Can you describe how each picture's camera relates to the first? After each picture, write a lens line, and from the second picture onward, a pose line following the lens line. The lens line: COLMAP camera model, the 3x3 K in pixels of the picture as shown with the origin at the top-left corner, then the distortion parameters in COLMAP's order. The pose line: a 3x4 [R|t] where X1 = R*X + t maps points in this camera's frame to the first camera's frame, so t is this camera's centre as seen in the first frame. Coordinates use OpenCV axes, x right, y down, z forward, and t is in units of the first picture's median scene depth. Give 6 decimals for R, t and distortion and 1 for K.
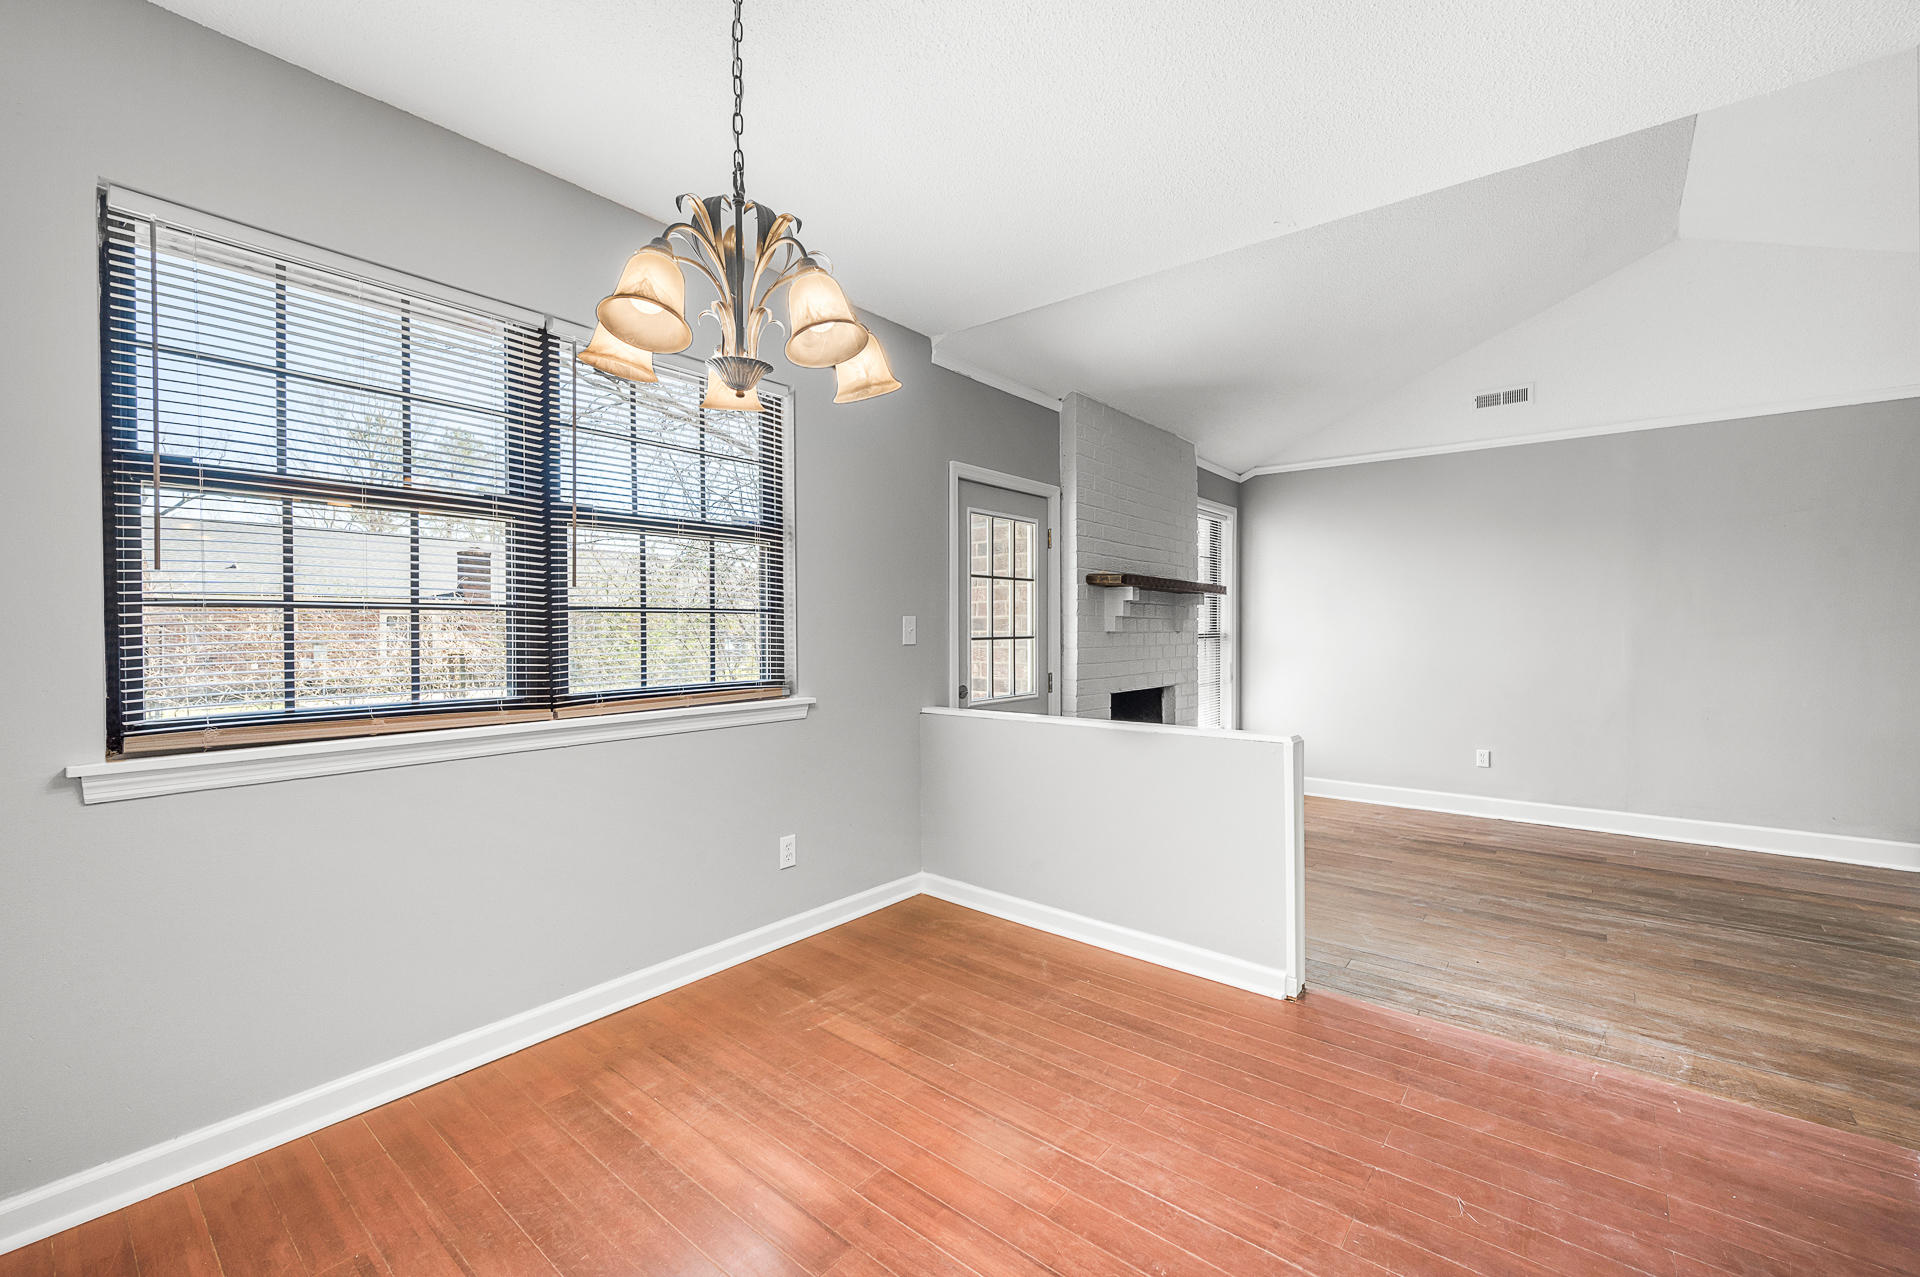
lens RADIAL K [[772.1, 0, 960.0], [0, 772.1, 633.3], [0, 0, 1]] dist [0.000372, 0.000062]
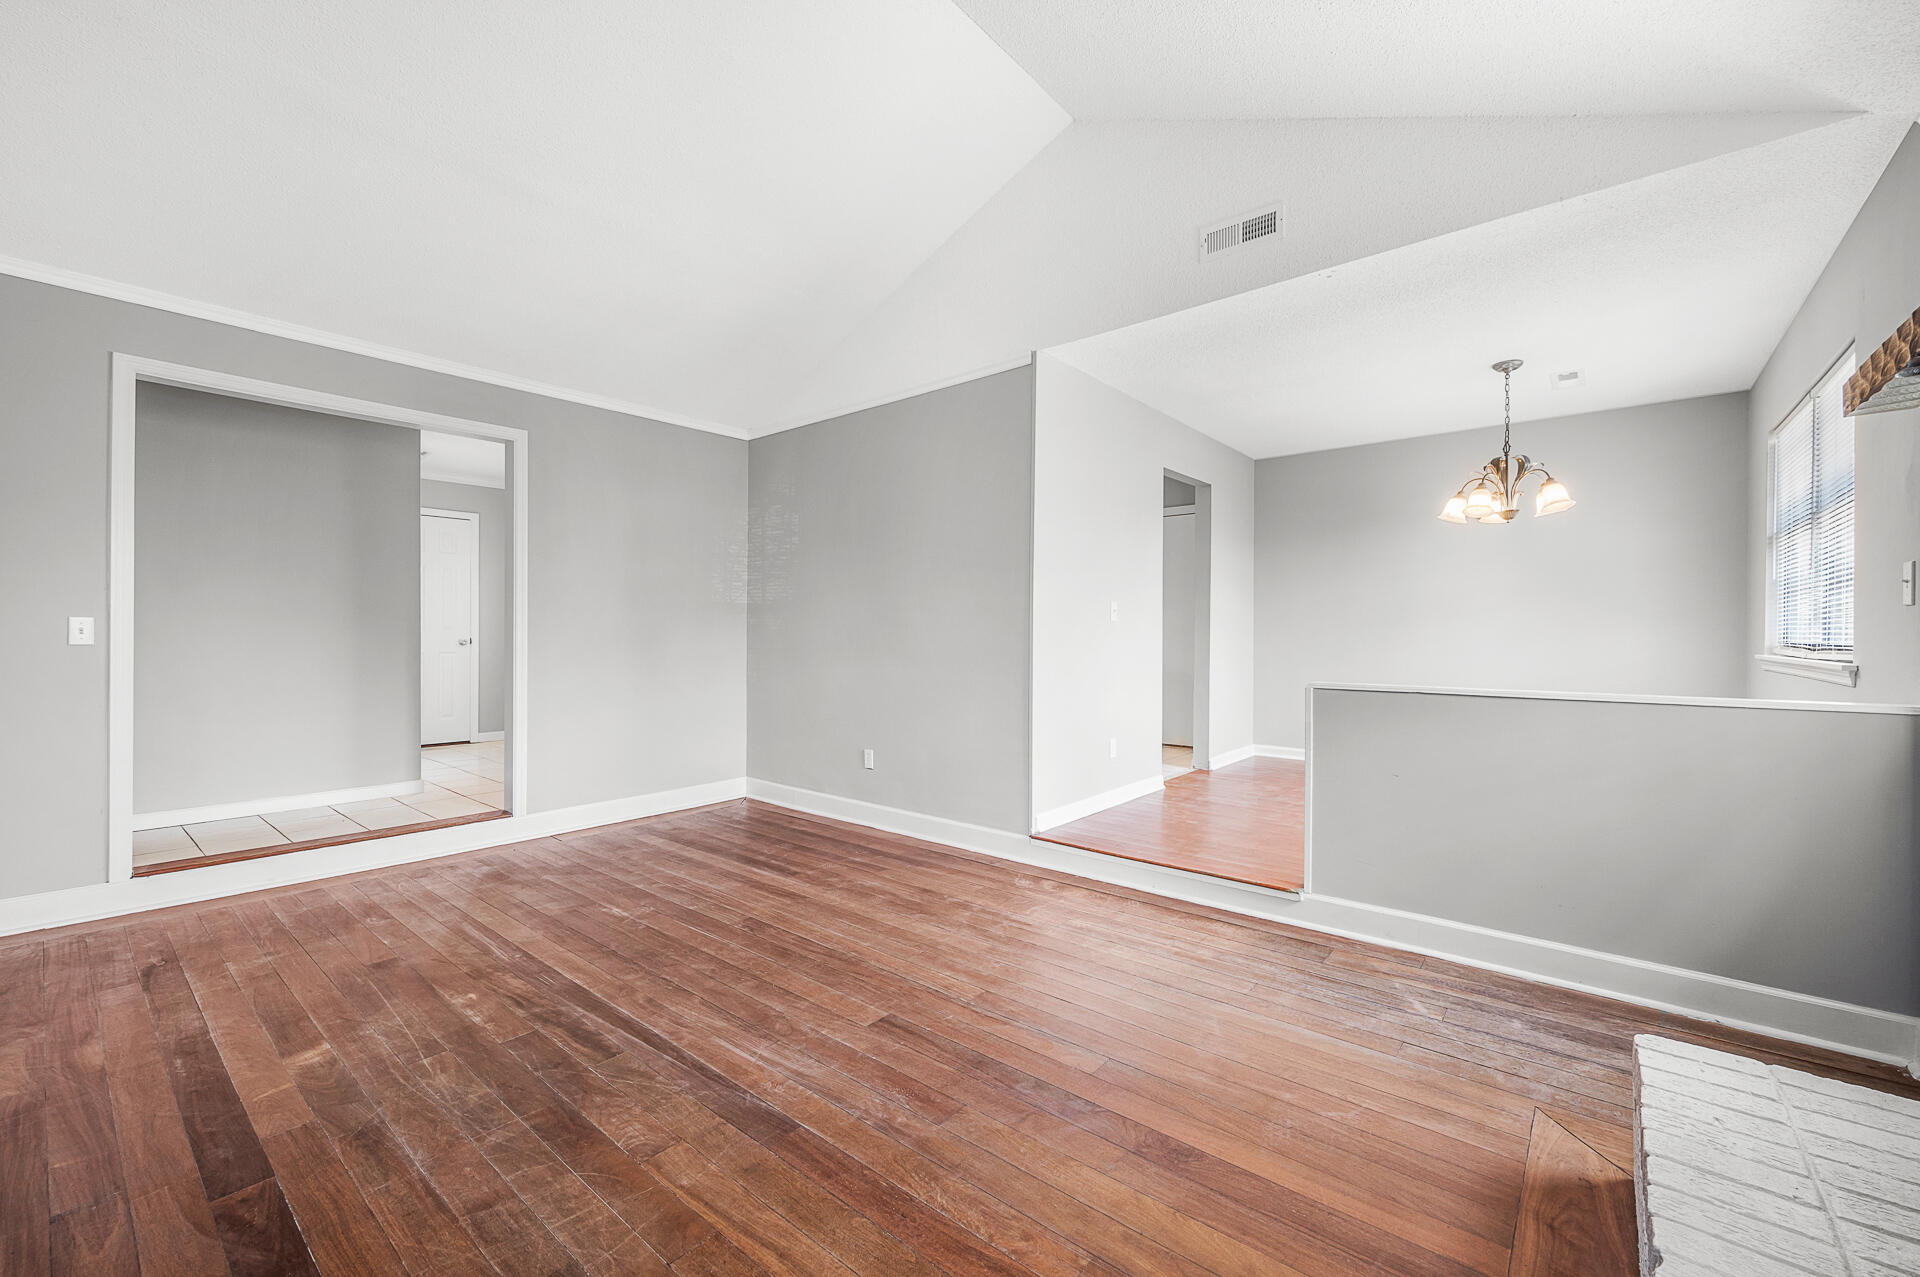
lens RADIAL K [[772.1, 0, 960.0], [0, 772.1, 633.3], [0, 0, 1]] dist [0.000372, 0.000062]
pose [[-0.999981, 0.002690, 0.005551, 0.760339], [0.002731, 0.999968, 0.007559, 0.032754], [-0.005530, 0.007574, -0.999956, 1.718222]]
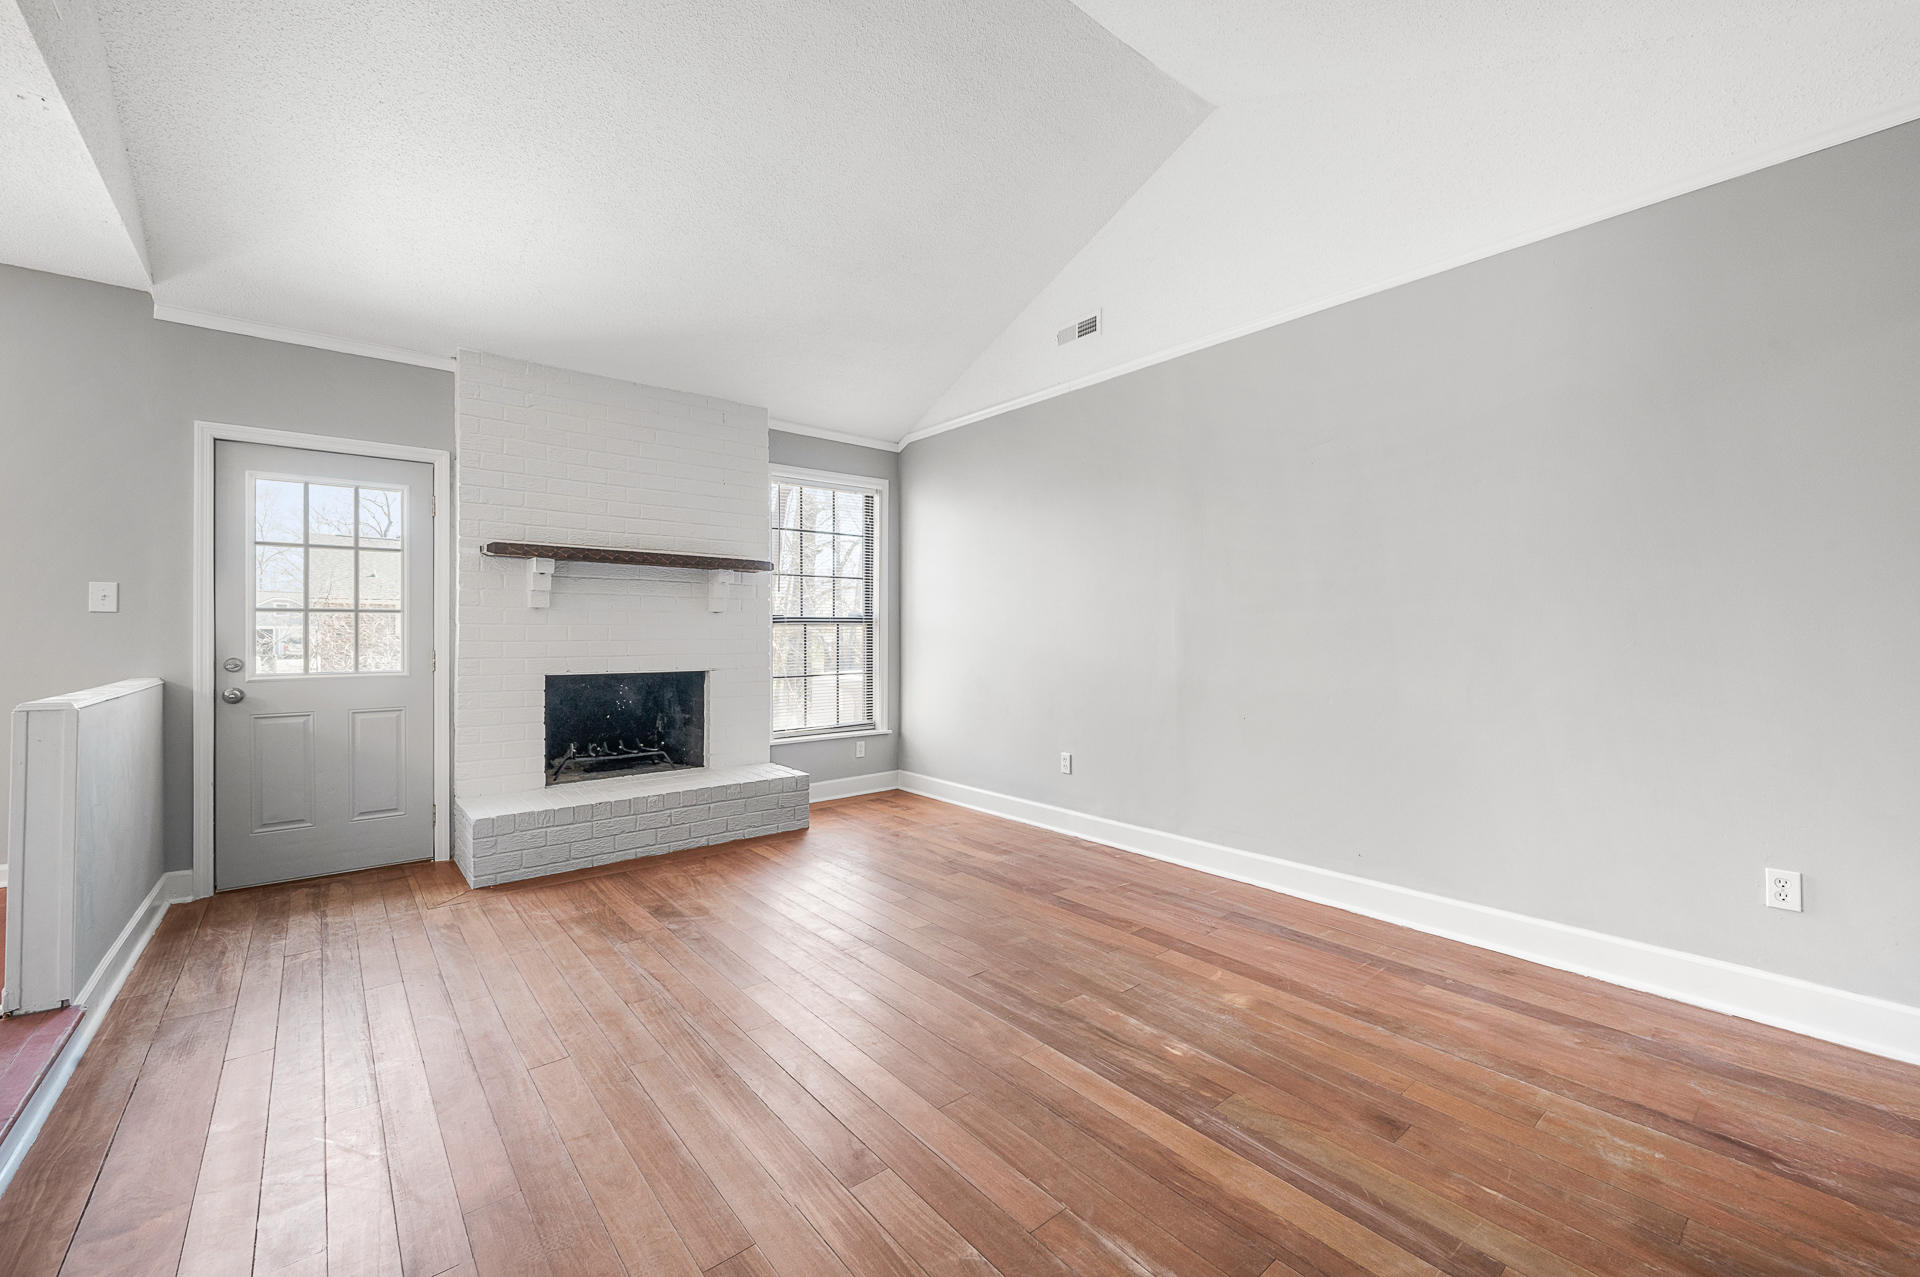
lens RADIAL K [[755.7, 0, 963.8], [0, 755.7, 627.2], [0, 0, 1]] dist [-0.000052, -0.000234]
pose [[0.982302, 0.000727, -0.187302, 1.192051], [-0.003503, 0.999889, -0.014488, 0.045393], [0.187271, 0.014888, 0.982195, 0.289252]]
